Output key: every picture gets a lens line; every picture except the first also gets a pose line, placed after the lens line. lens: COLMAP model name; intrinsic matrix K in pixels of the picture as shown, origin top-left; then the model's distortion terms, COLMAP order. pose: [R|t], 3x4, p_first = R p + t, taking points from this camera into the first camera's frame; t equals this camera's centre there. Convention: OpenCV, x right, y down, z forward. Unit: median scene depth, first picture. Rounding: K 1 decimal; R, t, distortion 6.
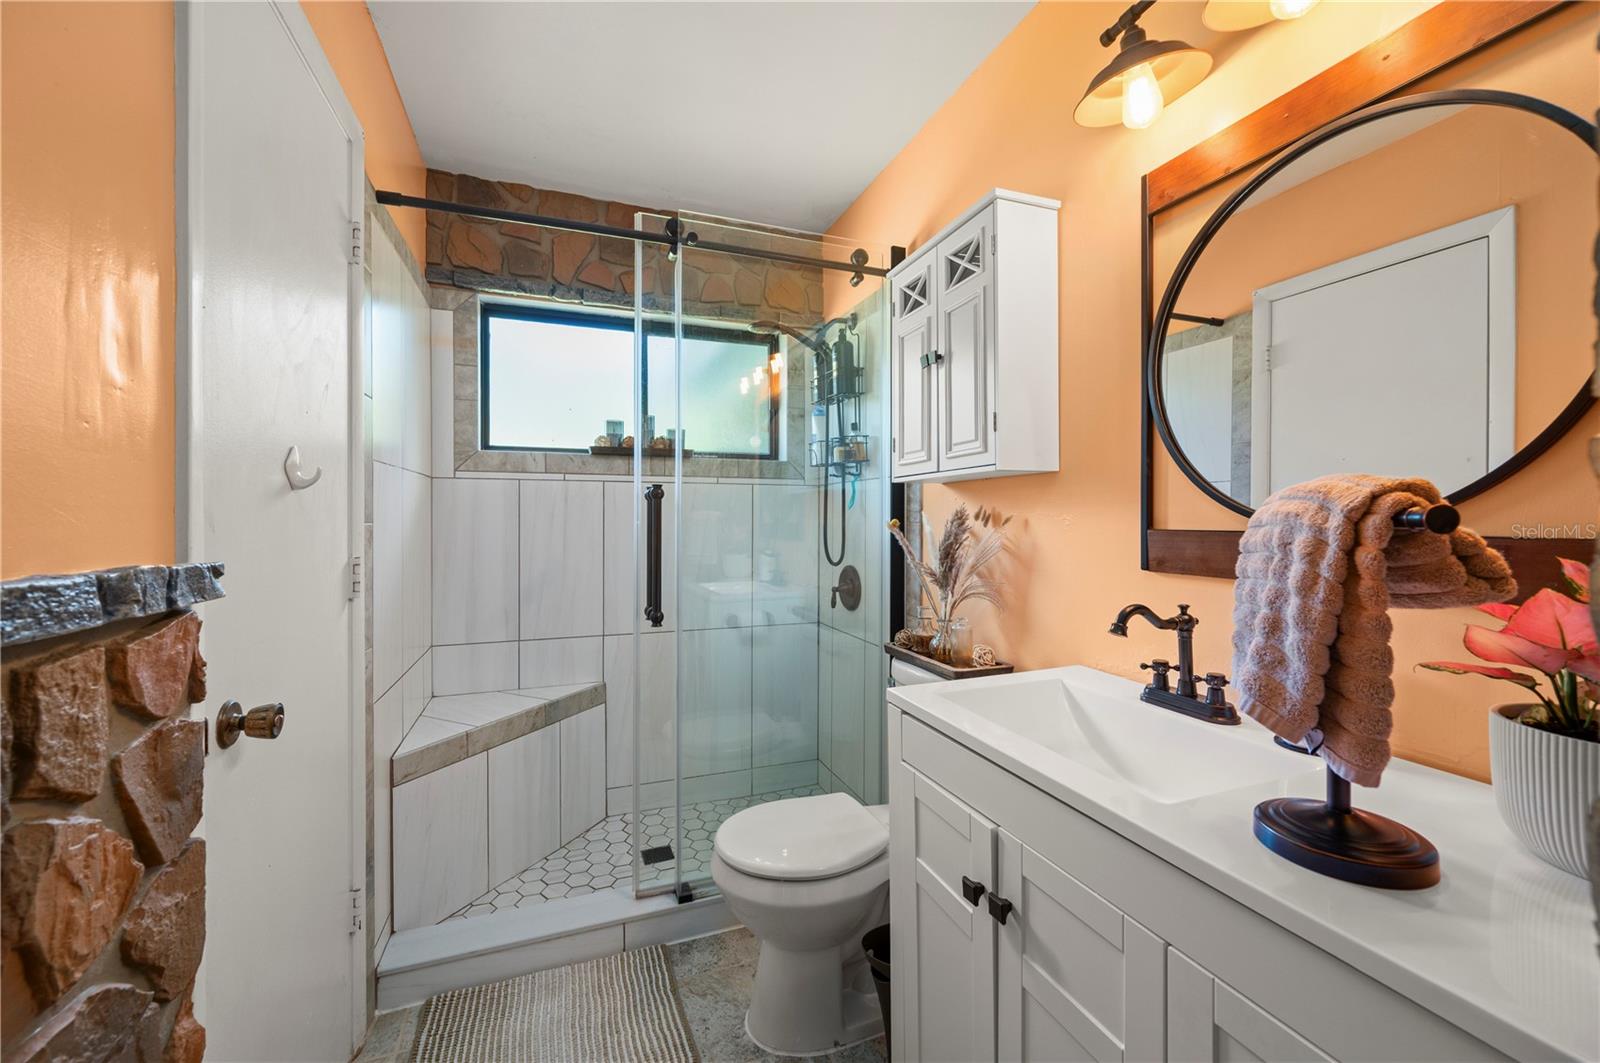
lens RADIAL K [[658.7, 0, 818.2], [0, 658.7, 521.2], [0, 0, 1]] dist [-0.000157, -0.000099]
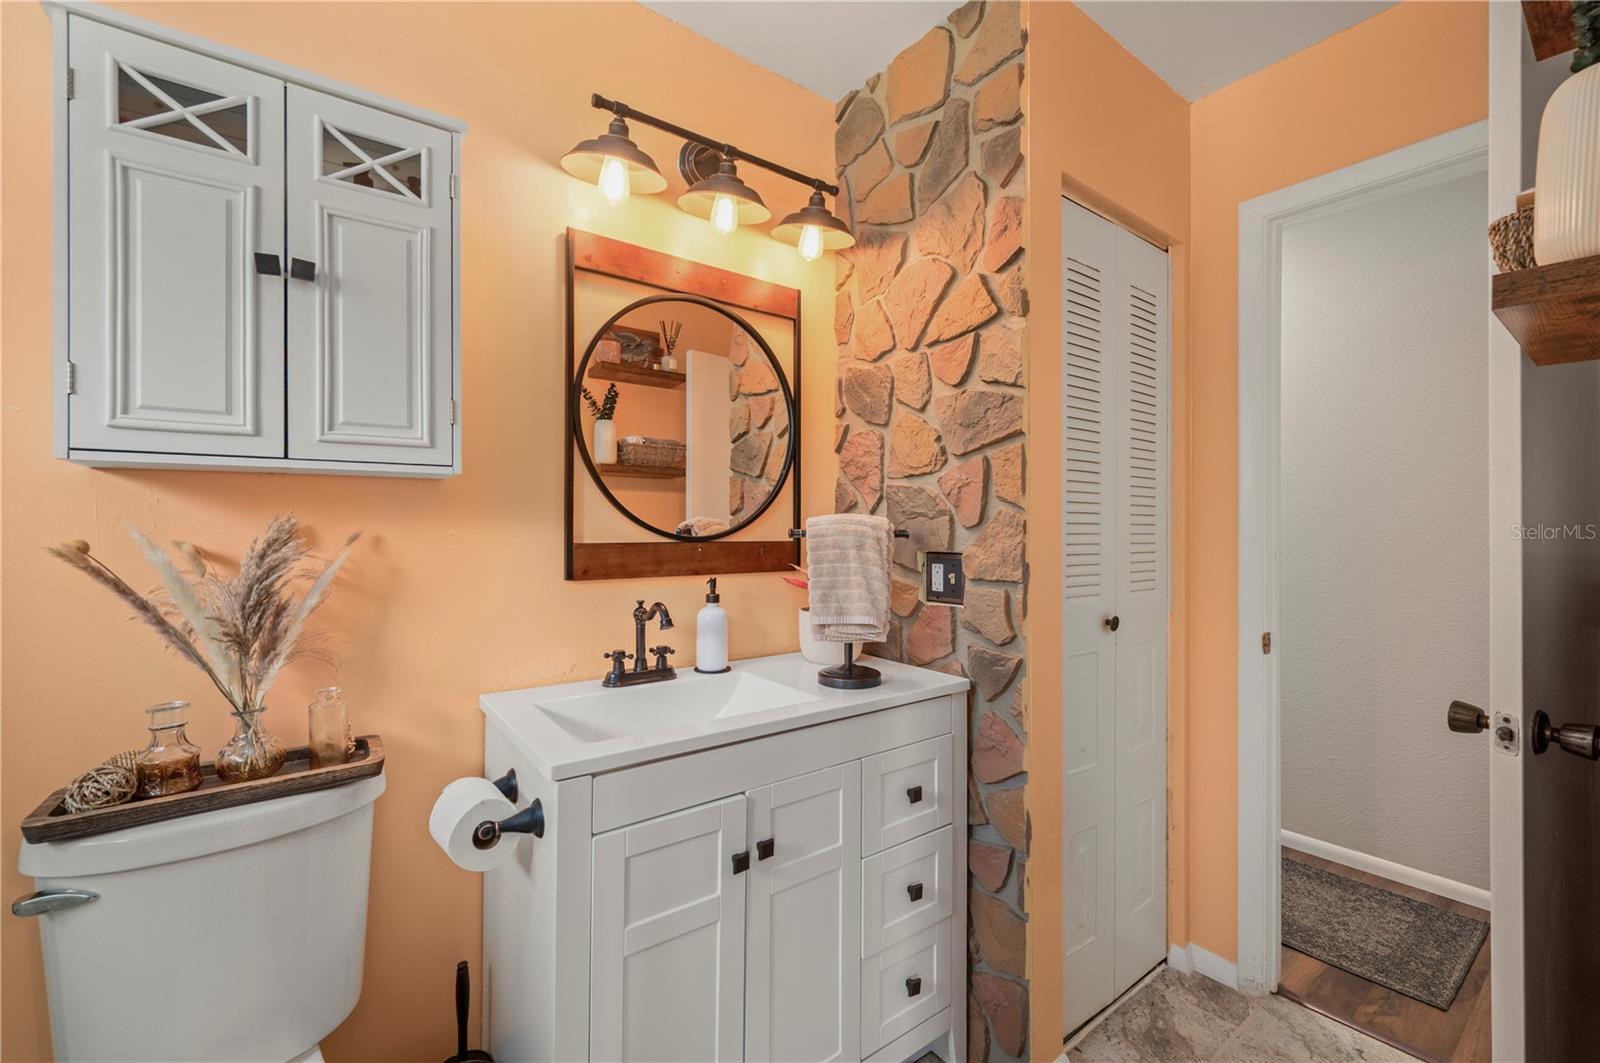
lens RADIAL K [[675.0, 0, 777.7], [0, 675.0, 527.5], [0, 0, 1]] dist [0.000316, 0.000009]
pose [[-0.251898, 0.000730, 0.967753, -0.715402], [0.000265, 1.000000, -0.000686, -0.014515], [-0.967754, 0.000084, -0.251898, 0.966517]]
